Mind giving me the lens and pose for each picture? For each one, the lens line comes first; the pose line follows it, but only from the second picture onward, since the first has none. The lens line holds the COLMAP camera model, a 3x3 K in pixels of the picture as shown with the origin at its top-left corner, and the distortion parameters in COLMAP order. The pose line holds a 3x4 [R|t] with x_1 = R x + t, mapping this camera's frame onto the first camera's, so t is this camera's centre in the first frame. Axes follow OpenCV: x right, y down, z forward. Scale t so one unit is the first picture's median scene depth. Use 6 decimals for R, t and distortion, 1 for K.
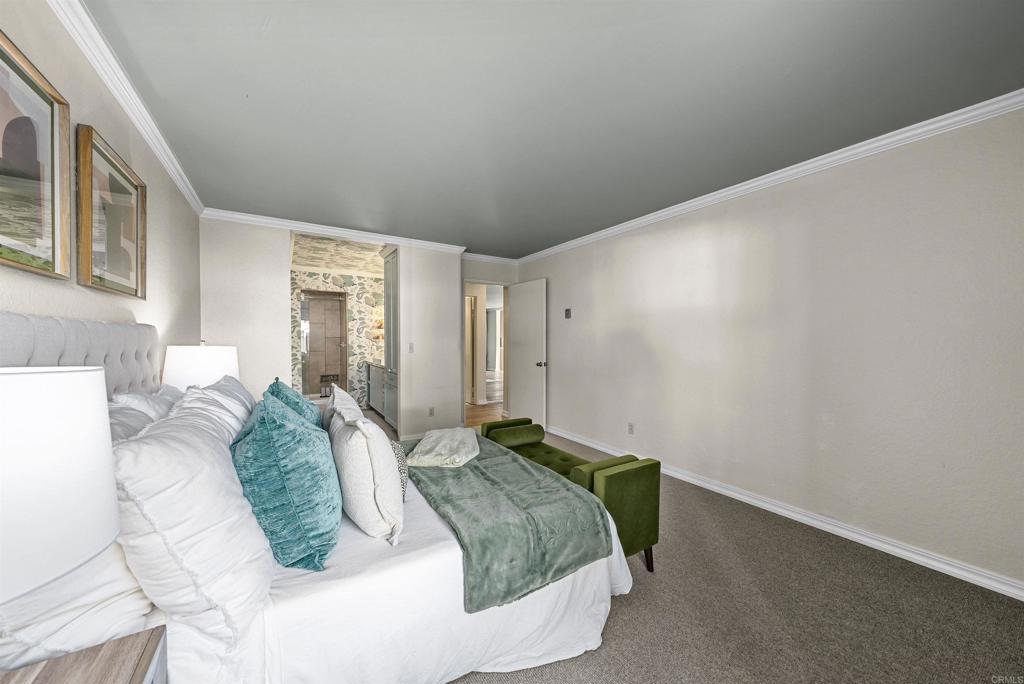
lens RADIAL K [[357.3, 0, 517.2], [0, 357.3, 346.6], [0, 0, 1]] dist [0.000118, 0.000058]
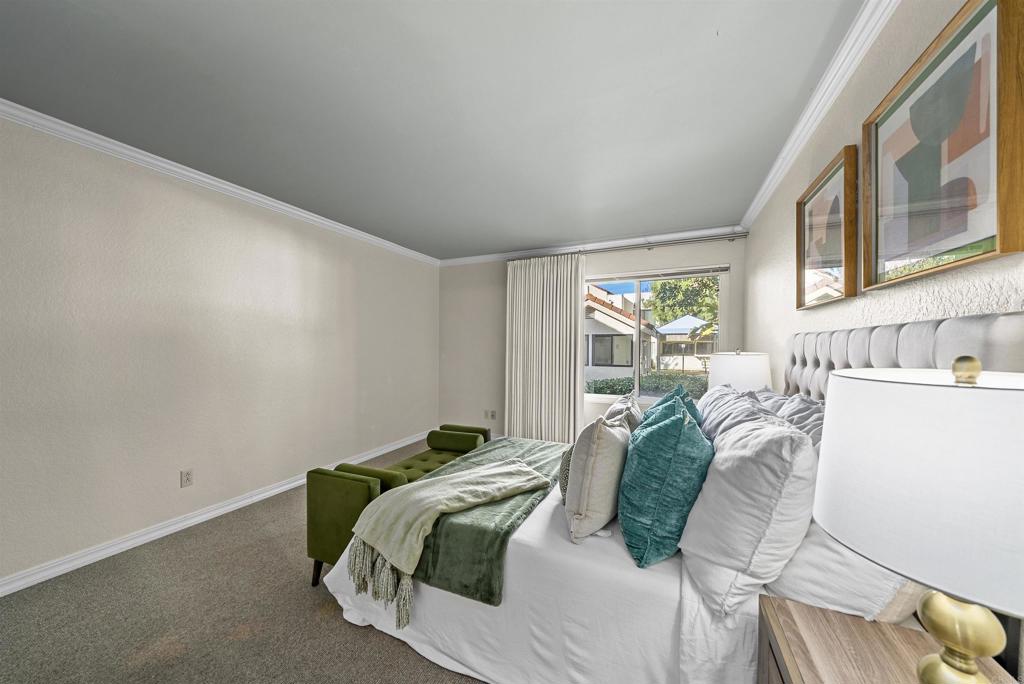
lens RADIAL K [[357.3, 0, 511.5], [0, 357.3, 343.3], [0, 0, 1]] dist [0.000118, 0.000058]
pose [[-0.532173, -0.000266, 0.846636, -0.748114], [0.001610, 0.999998, 0.001326, -0.029401], [-0.846634, 0.002068, -0.532171, 1.096841]]
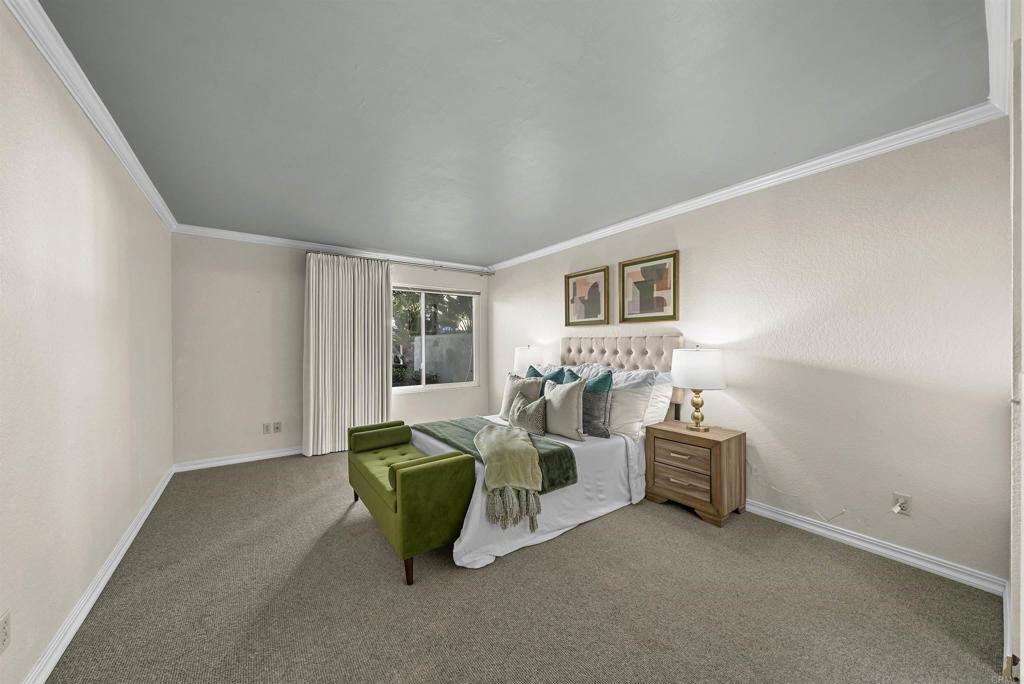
lens RADIAL K [[357.3, 0, 505.4], [0, 357.3, 340.9], [0, 0, 1]] dist [0.000118, 0.000058]
pose [[-0.999101, 0.000736, -0.042386, -0.112723], [0.000705, 0.999999, 0.000736, -0.034176], [0.042386, 0.000706, -0.999101, 1.749932]]
